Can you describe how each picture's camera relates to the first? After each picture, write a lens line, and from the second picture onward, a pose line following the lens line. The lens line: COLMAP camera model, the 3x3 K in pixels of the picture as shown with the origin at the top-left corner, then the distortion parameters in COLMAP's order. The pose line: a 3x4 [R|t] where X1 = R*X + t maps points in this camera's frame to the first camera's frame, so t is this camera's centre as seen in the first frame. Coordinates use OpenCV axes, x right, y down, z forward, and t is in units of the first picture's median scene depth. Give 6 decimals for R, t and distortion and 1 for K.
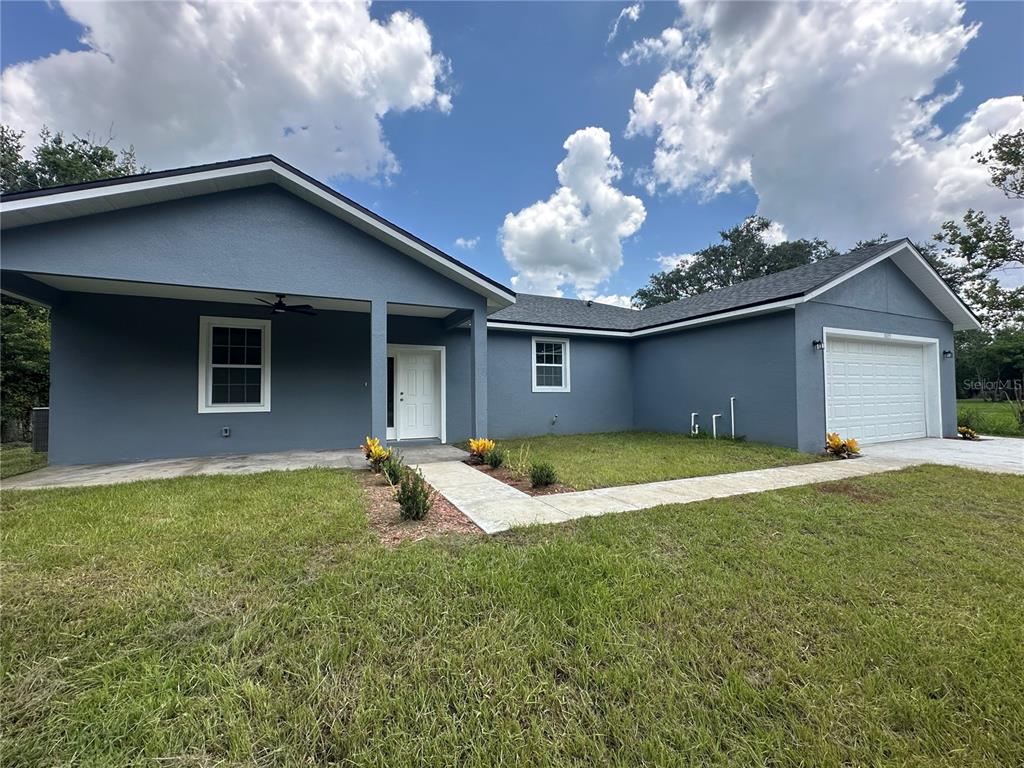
lens RADIAL K [[417.3, 0, 512.0], [0, 417.3, 384.0], [0, 0, 1]] dist [0.000143, 0.000014]
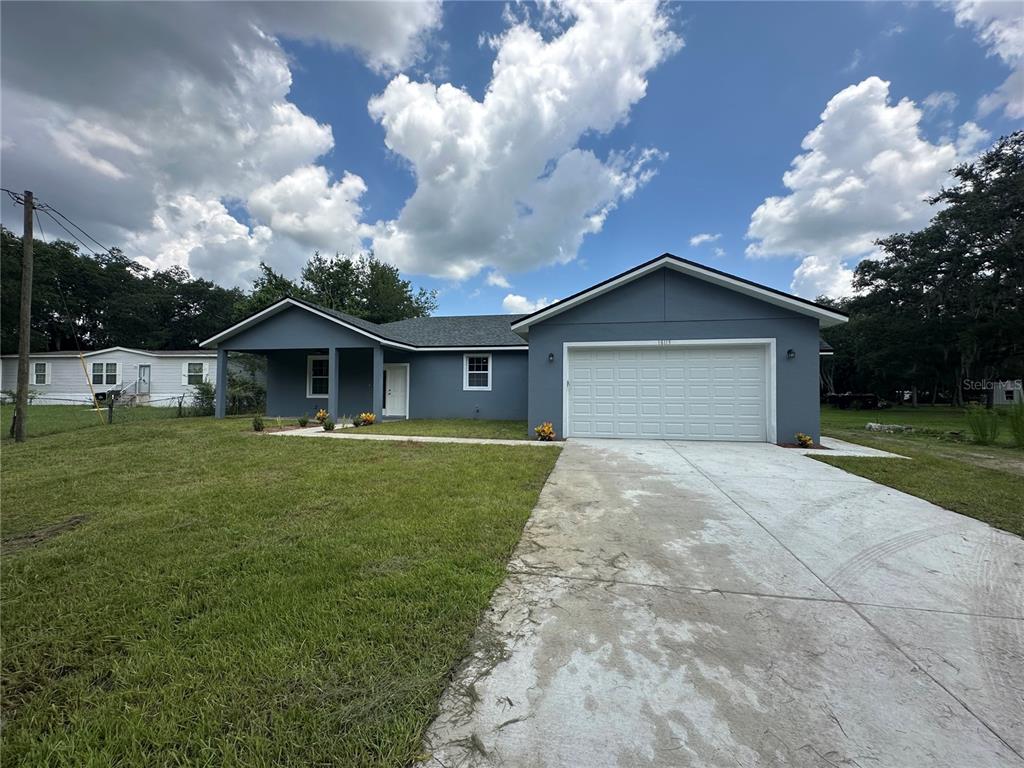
lens RADIAL K [[410.2, 0, 511.9], [0, 410.2, 384.6], [0, 0, 1]] dist [-0.000397, -0.000070]
pose [[0.802221, 0.001341, -0.597026, 1.103495], [0.003002, 0.999976, 0.006279, -0.010903], [0.597020, -0.006829, 0.802197, -0.101458]]
